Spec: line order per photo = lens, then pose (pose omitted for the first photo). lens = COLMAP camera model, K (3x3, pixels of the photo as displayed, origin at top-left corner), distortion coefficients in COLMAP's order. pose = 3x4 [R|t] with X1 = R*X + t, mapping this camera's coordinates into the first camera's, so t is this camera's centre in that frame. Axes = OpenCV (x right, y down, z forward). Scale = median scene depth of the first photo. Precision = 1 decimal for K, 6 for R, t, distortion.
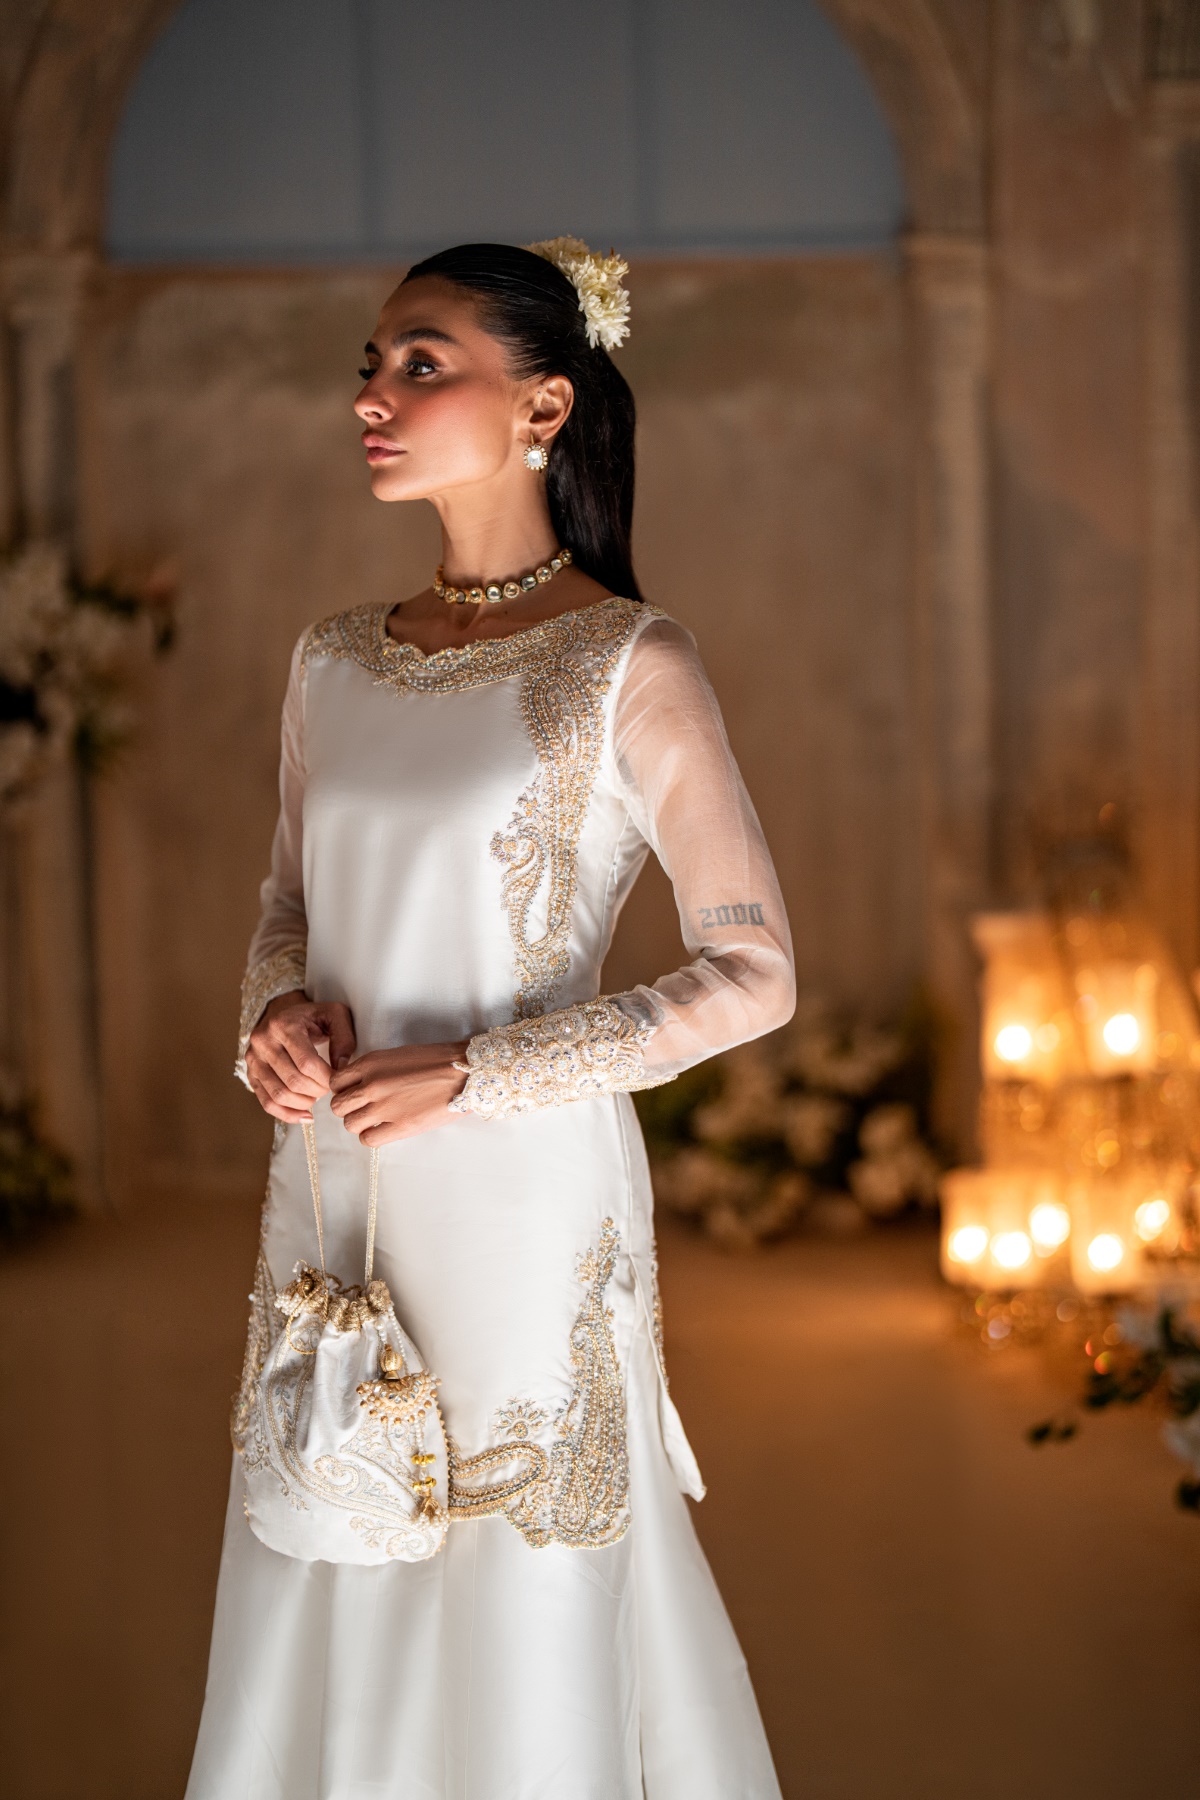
lens RADIAL K [[2417.5, 0, 600.0], [0, 2417.5, 900.0], [0, 0, 1]] dist [-0.160518, 0.850108]
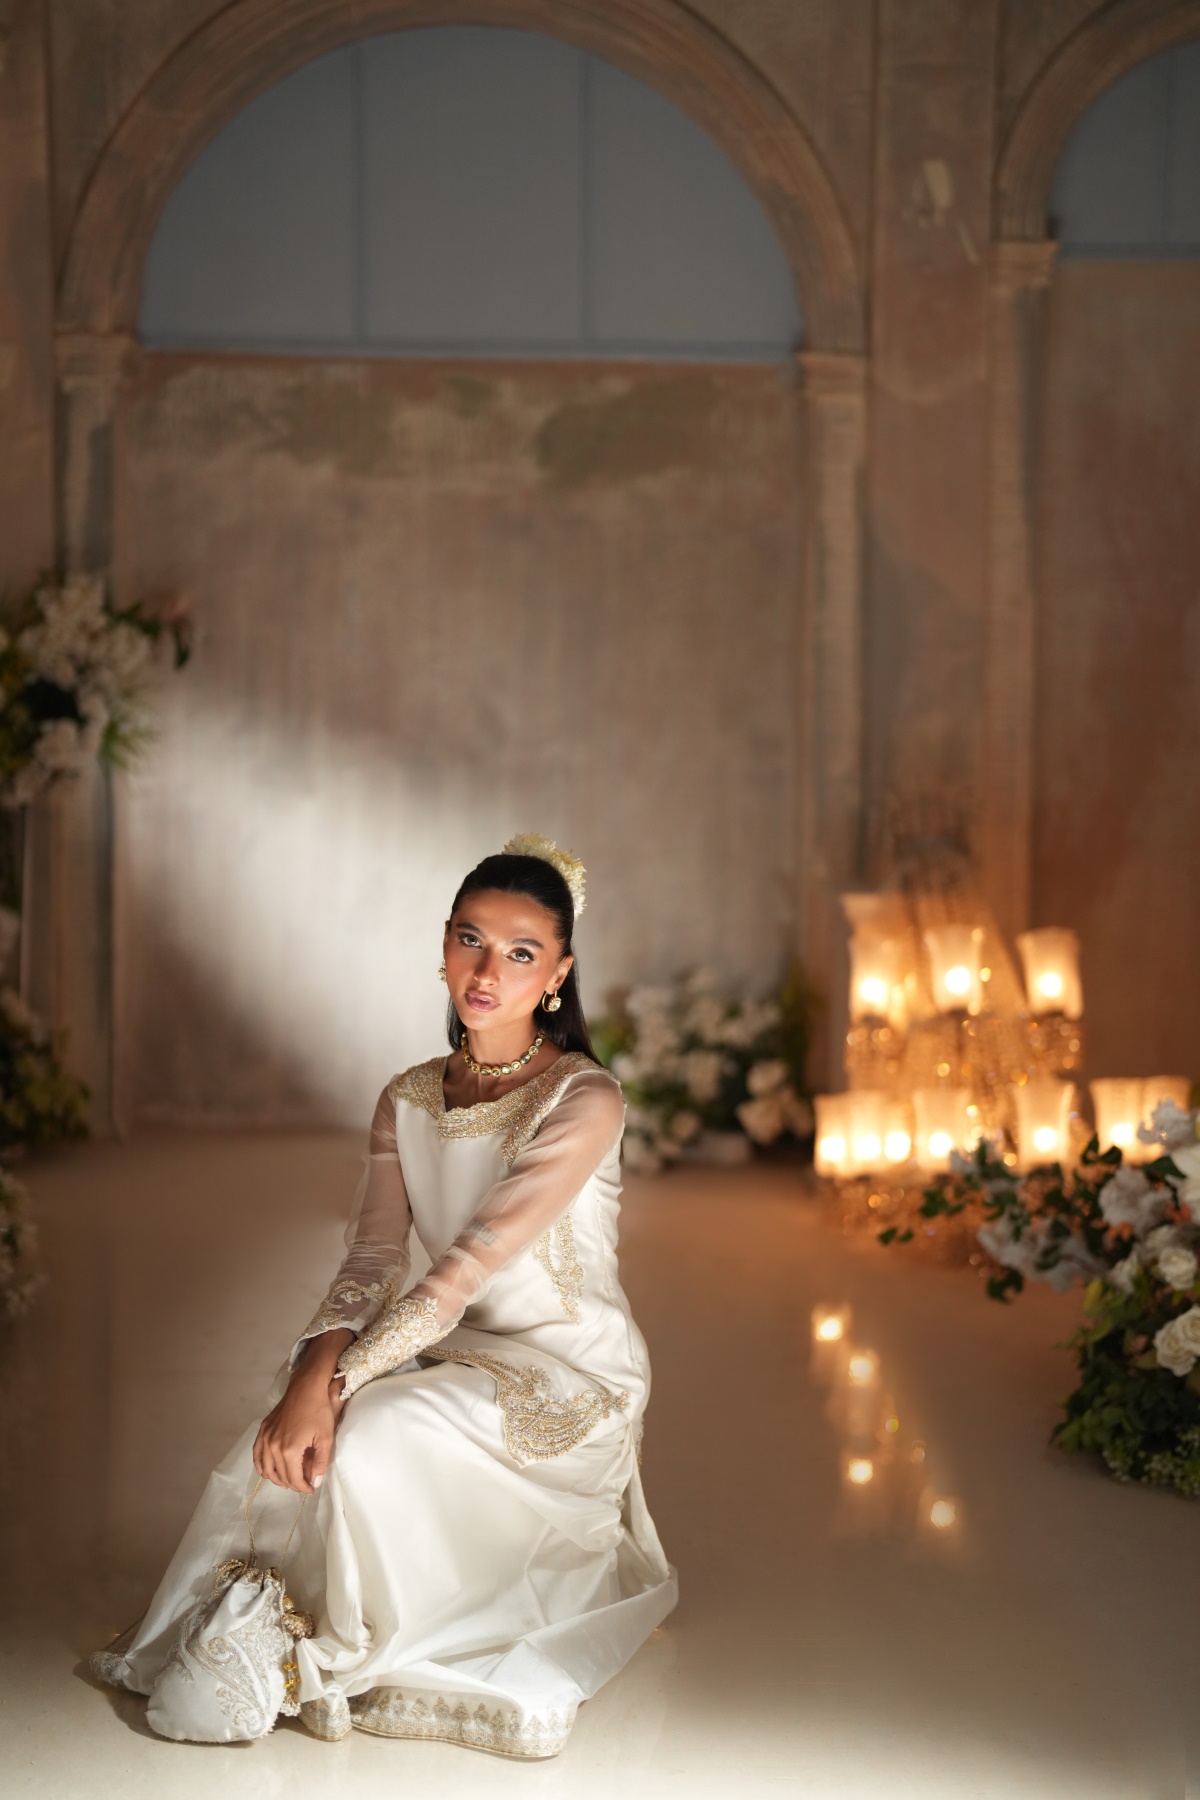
lens RADIAL K [[2417.5, 0, 600.0], [0, 2417.5, 900.0], [0, 0, 1]] dist [-0.160518, 0.850108]
pose [[0.997914, 0.029032, 0.057667, -0.037399], [-0.026784, 0.998865, -0.039381, 0.055565], [-0.058745, 0.037755, 0.997559, -0.211230]]
